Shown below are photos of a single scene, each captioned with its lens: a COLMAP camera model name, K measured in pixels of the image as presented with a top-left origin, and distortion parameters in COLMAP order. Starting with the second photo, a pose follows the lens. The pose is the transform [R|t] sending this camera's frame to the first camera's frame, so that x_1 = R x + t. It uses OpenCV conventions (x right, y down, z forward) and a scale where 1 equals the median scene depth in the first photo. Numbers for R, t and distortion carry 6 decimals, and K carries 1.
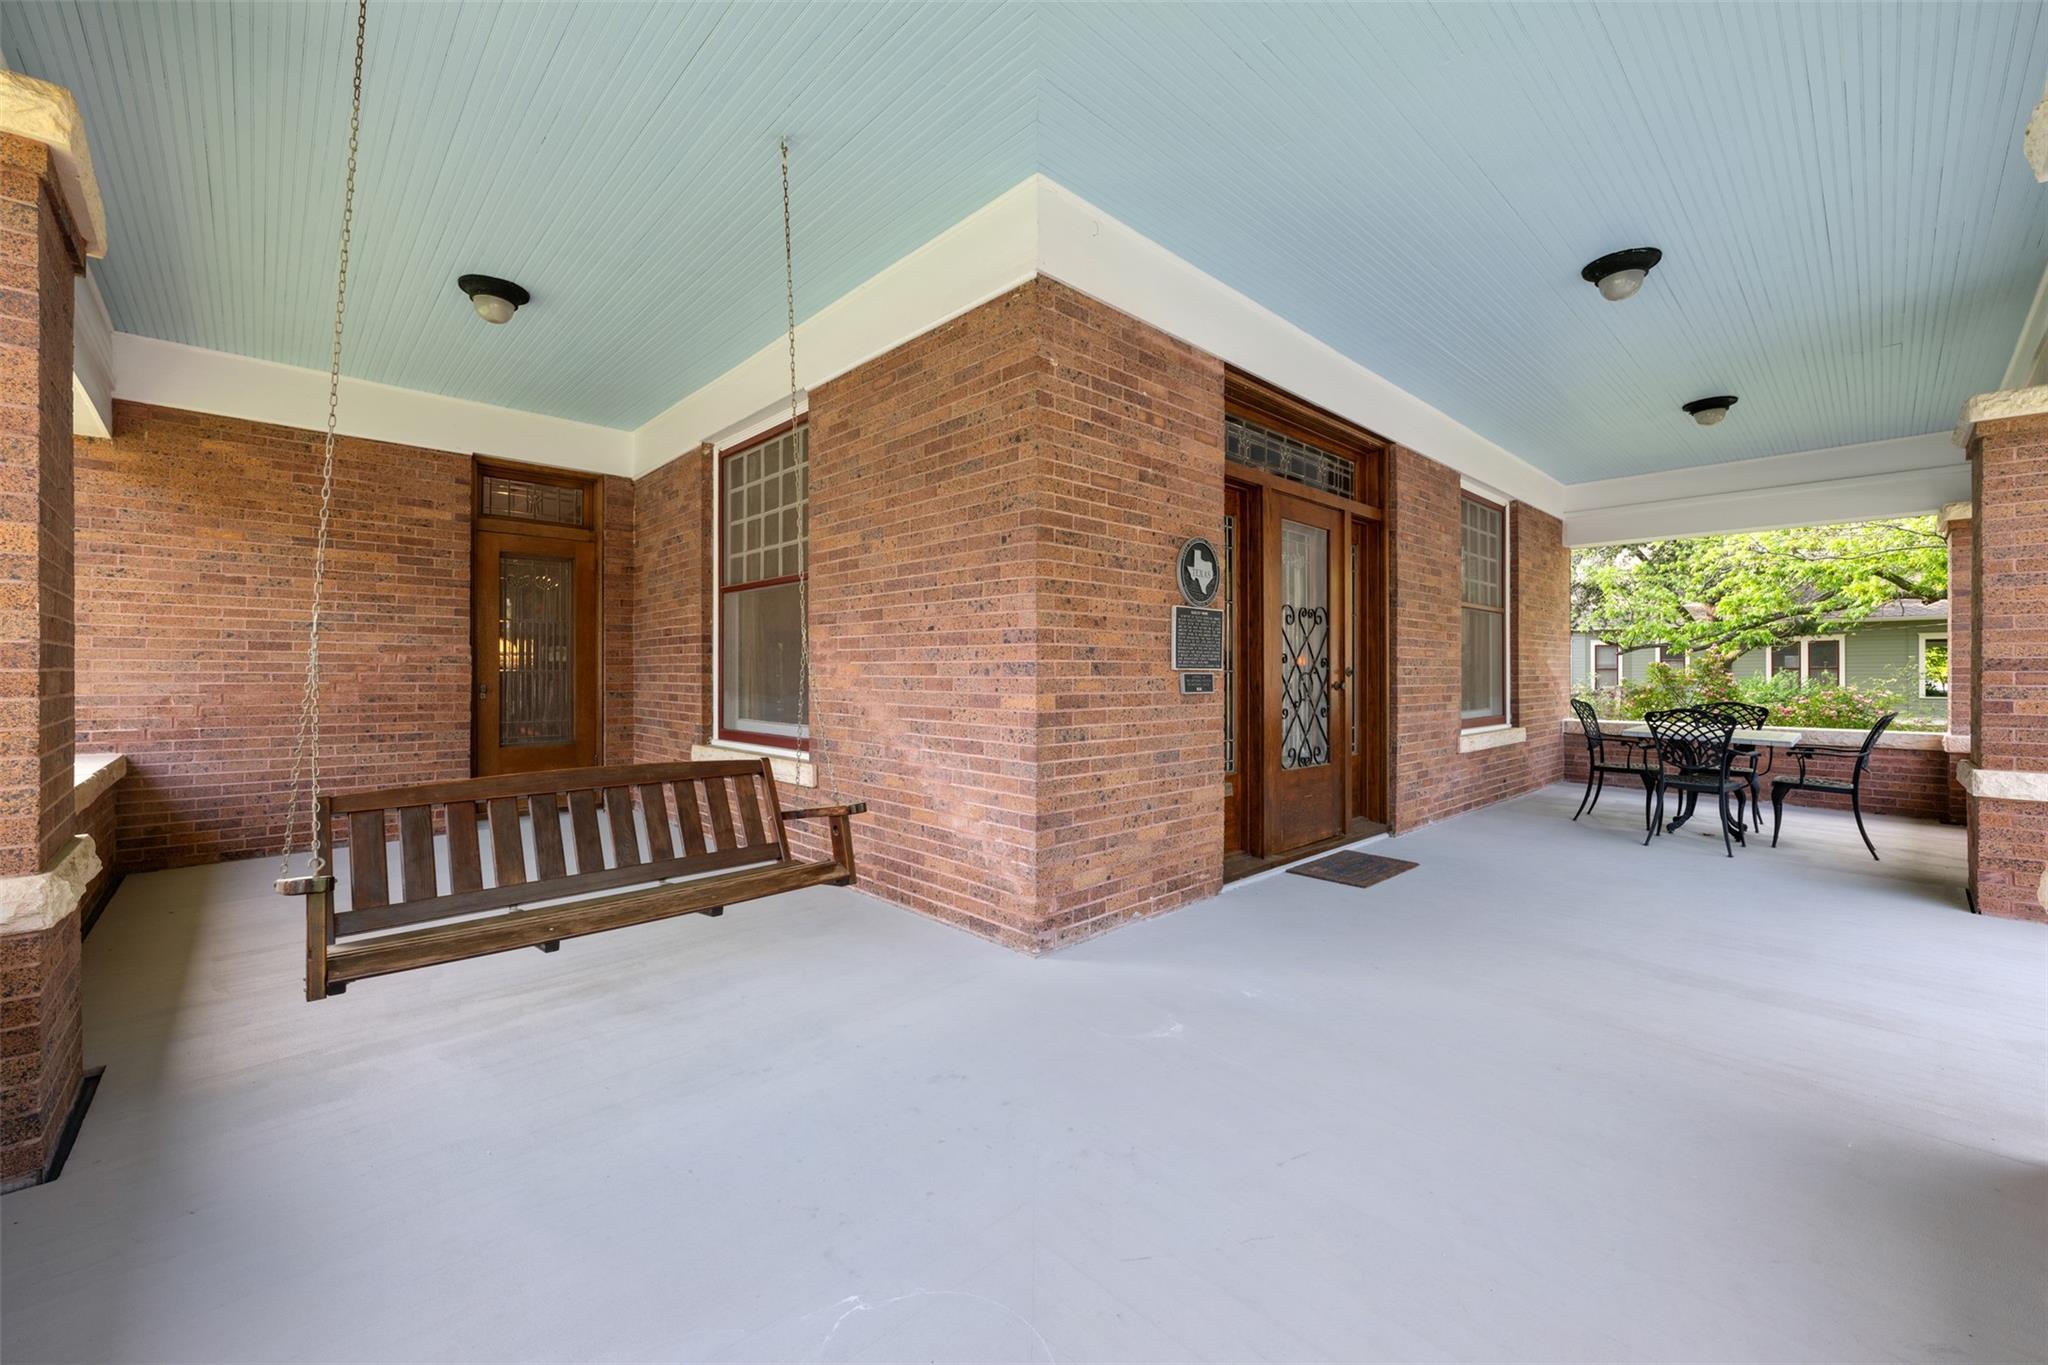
lens RADIAL K [[821.1, 0, 1040.9], [0, 821.1, 665.5], [0, 0, 1]] dist [0.000082, 0.000005]
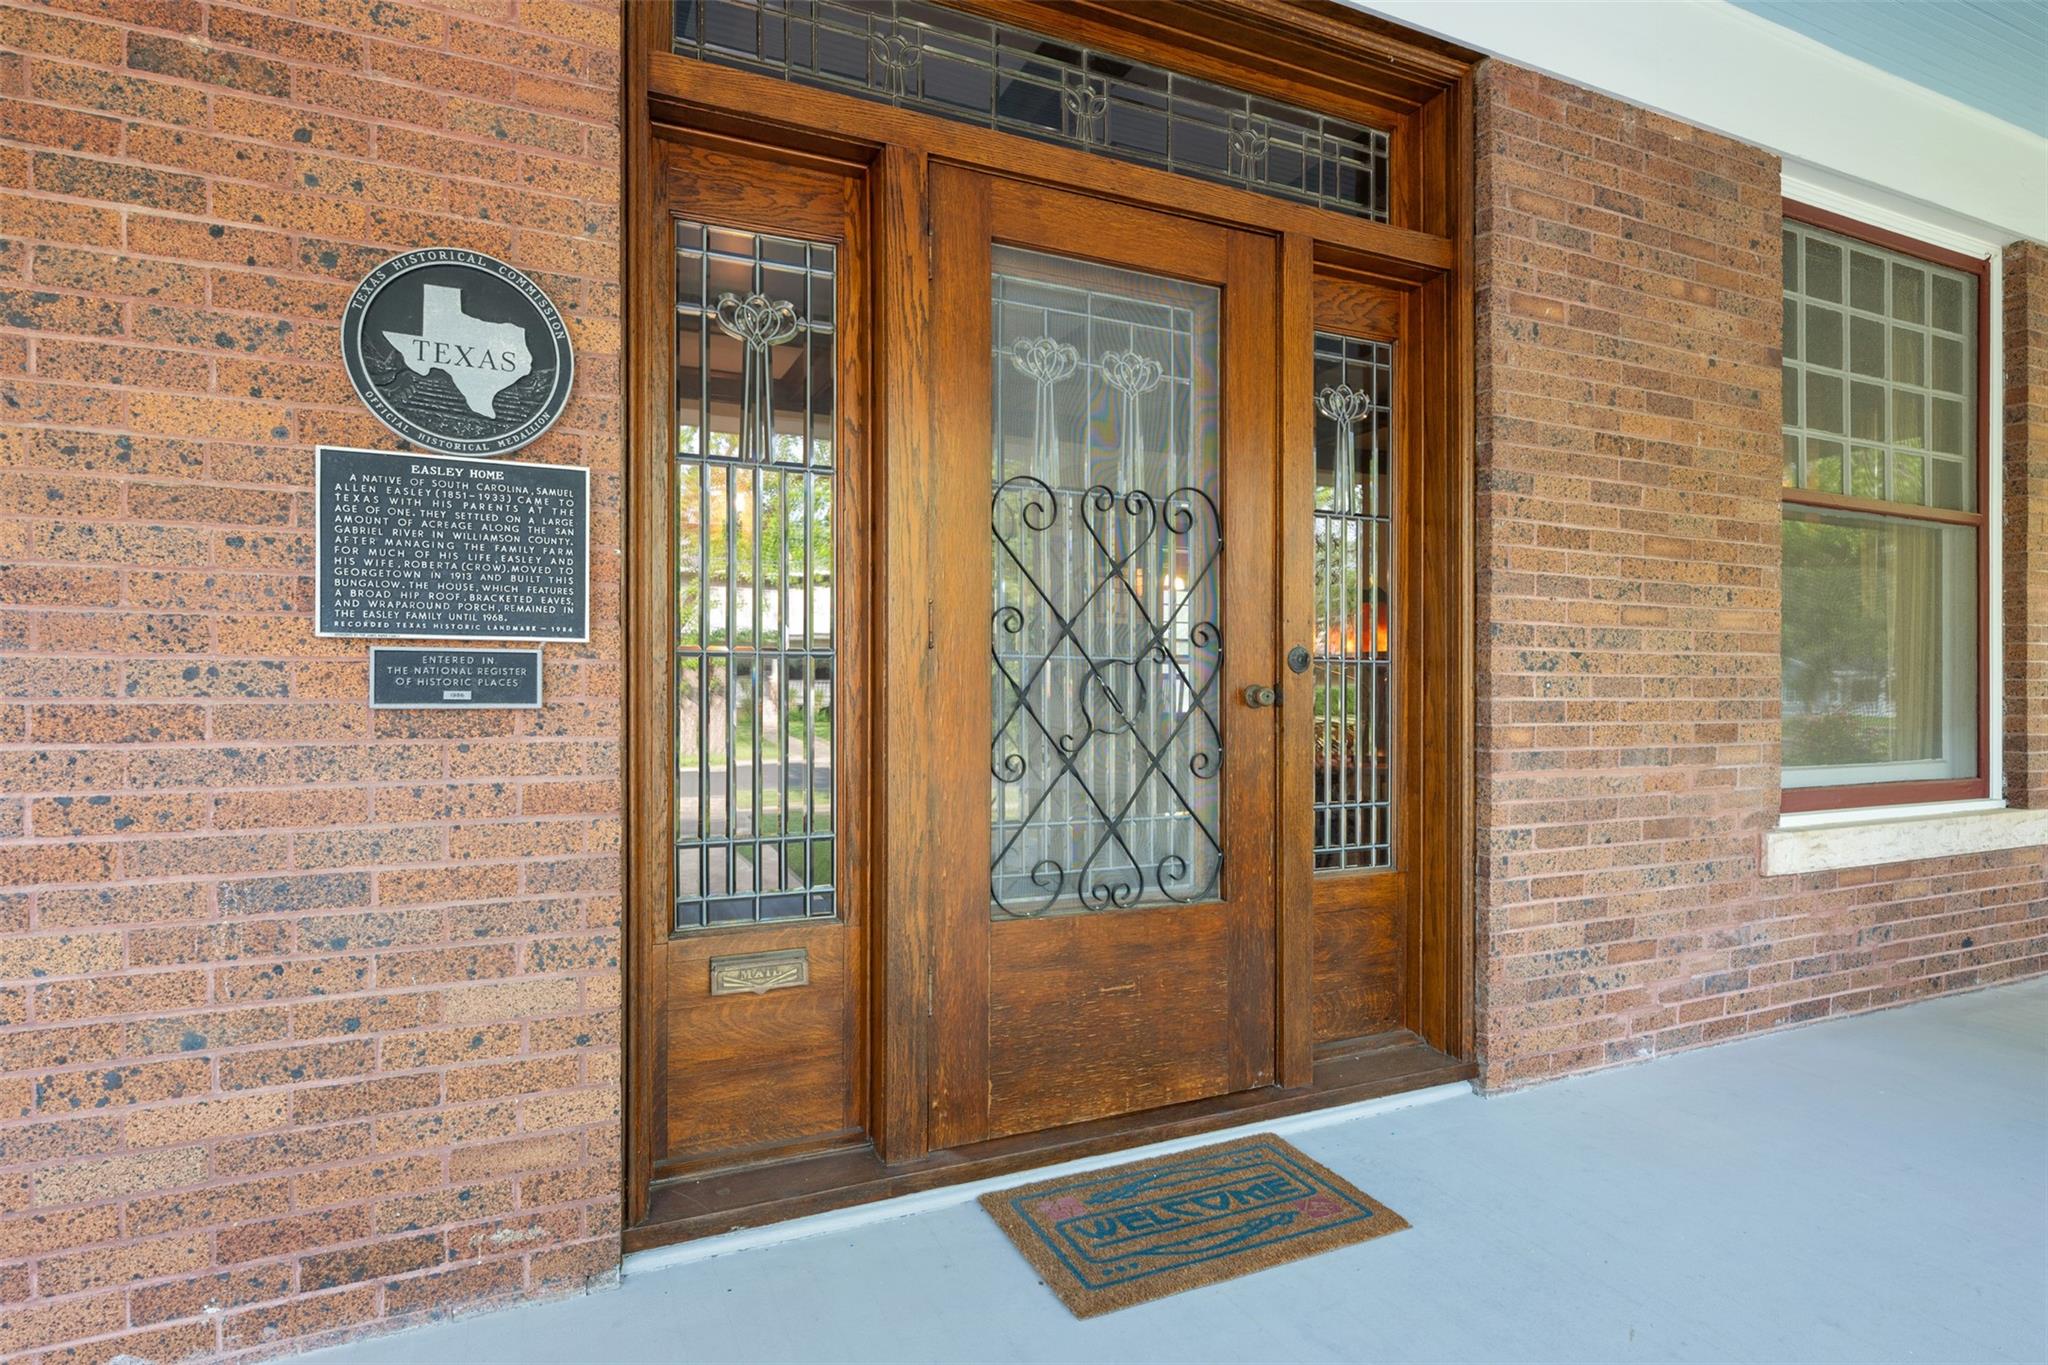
lens RADIAL K [[1093.4, 0, 1036.2], [0, 1093.4, 694.1], [0, 0, 1]] dist [-0.002028, 0.000631]
pose [[0.945867, -0.000895, -0.324553, 0.399710], [0.003707, 0.999961, 0.008044, 0.017930], [0.324533, -0.008811, 0.945833, 0.455925]]
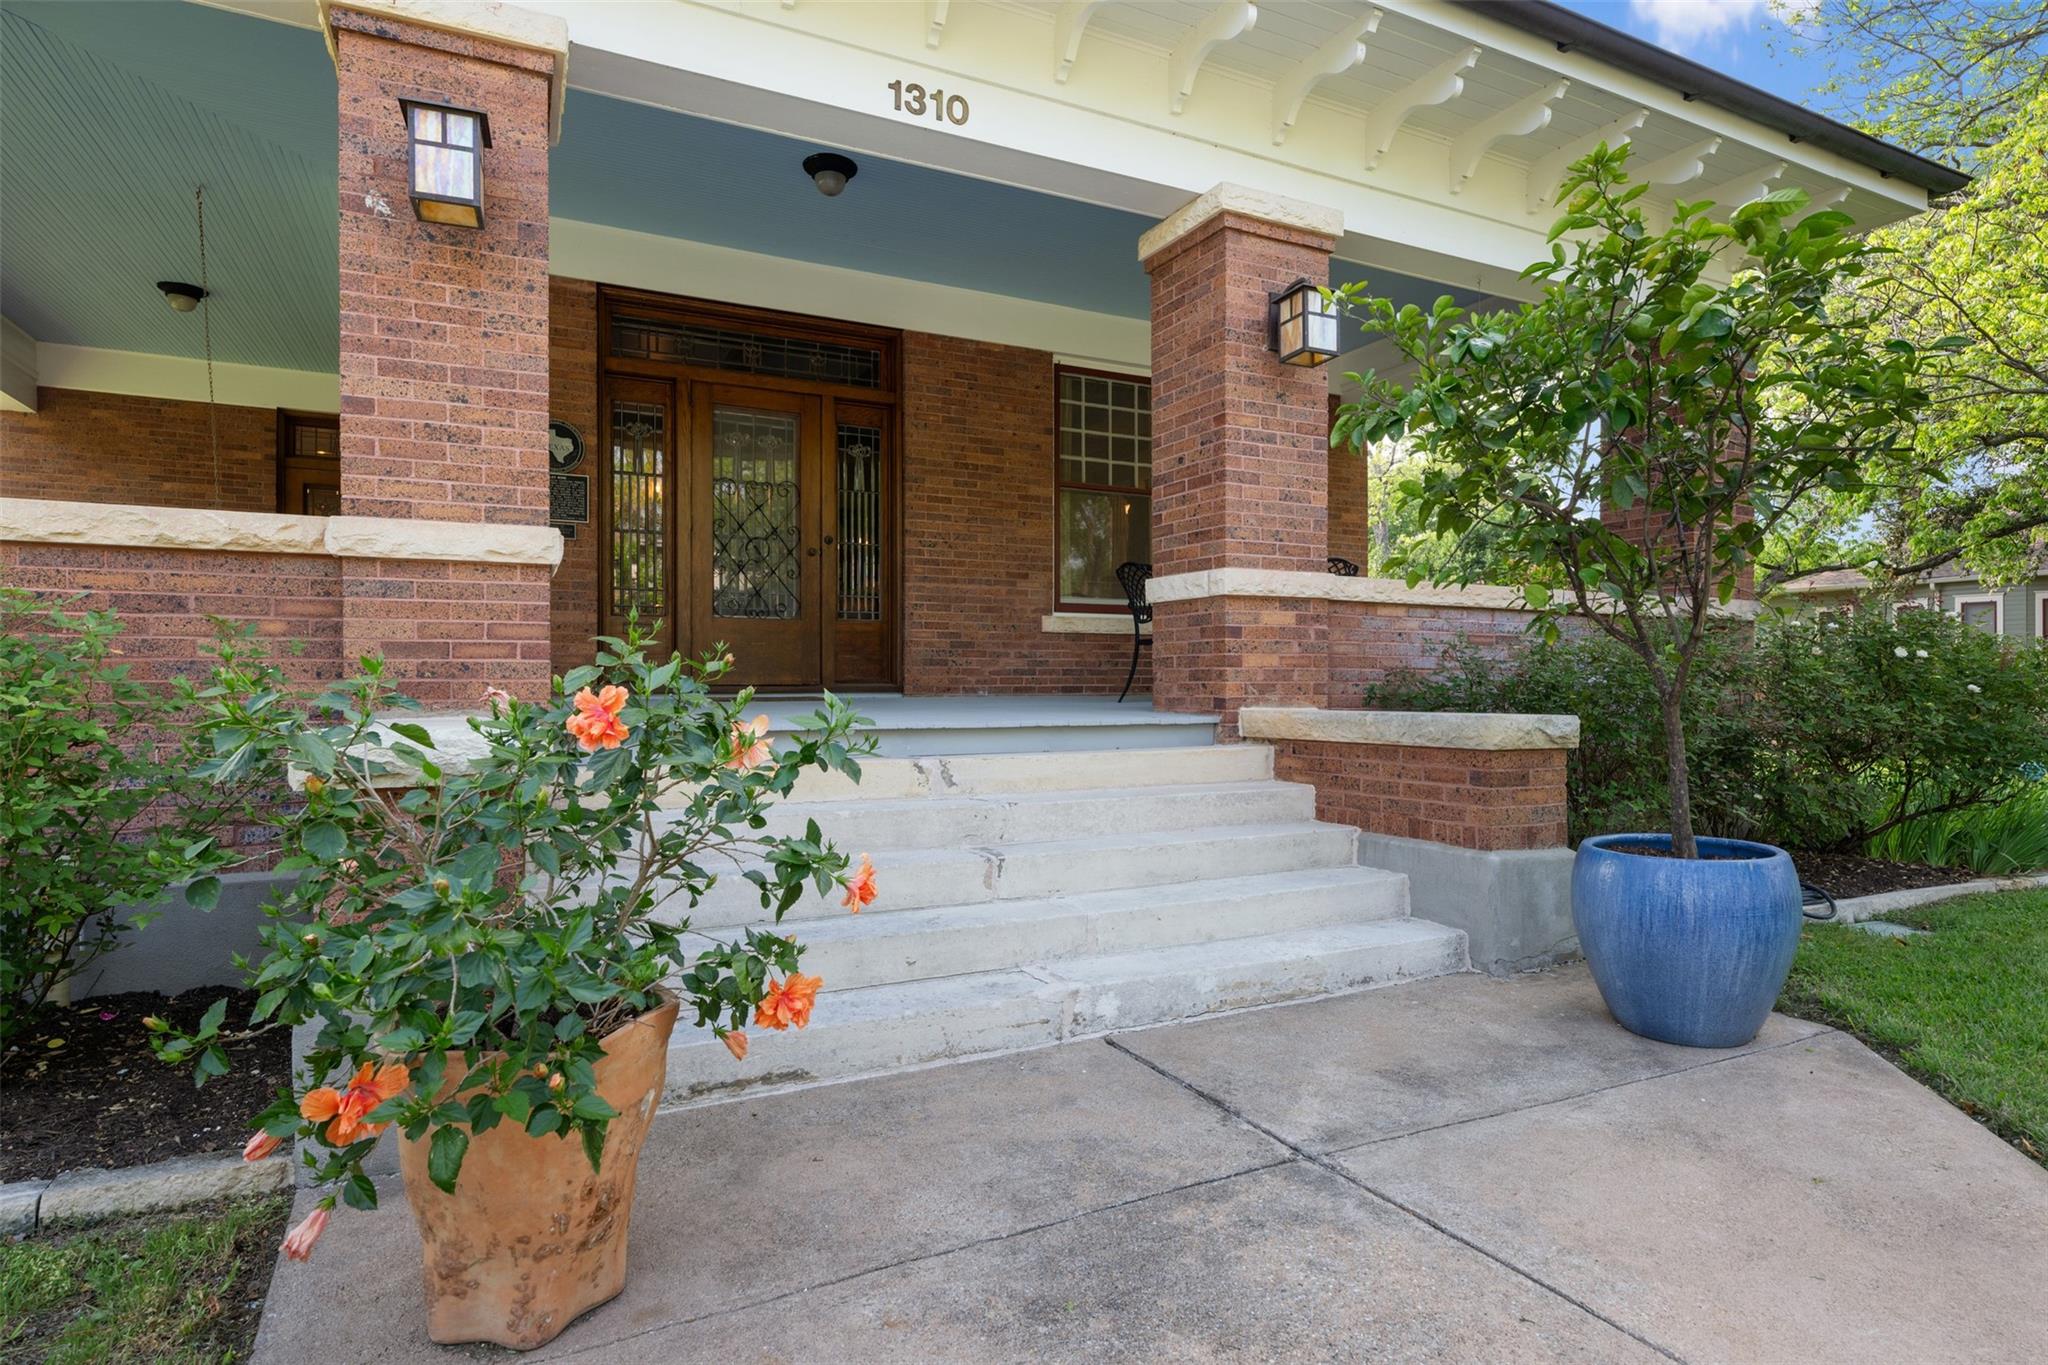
lens RADIAL K [[1093.4, 0, 1030.6], [0, 1093.4, 684.9], [0, 0, 1]] dist [-0.002028, 0.000631]
pose [[0.953786, -0.002080, -0.300478, 1.021710], [0.004952, 0.999949, 0.008797, 0.182185], [0.300445, -0.009879, 0.953748, -0.317062]]
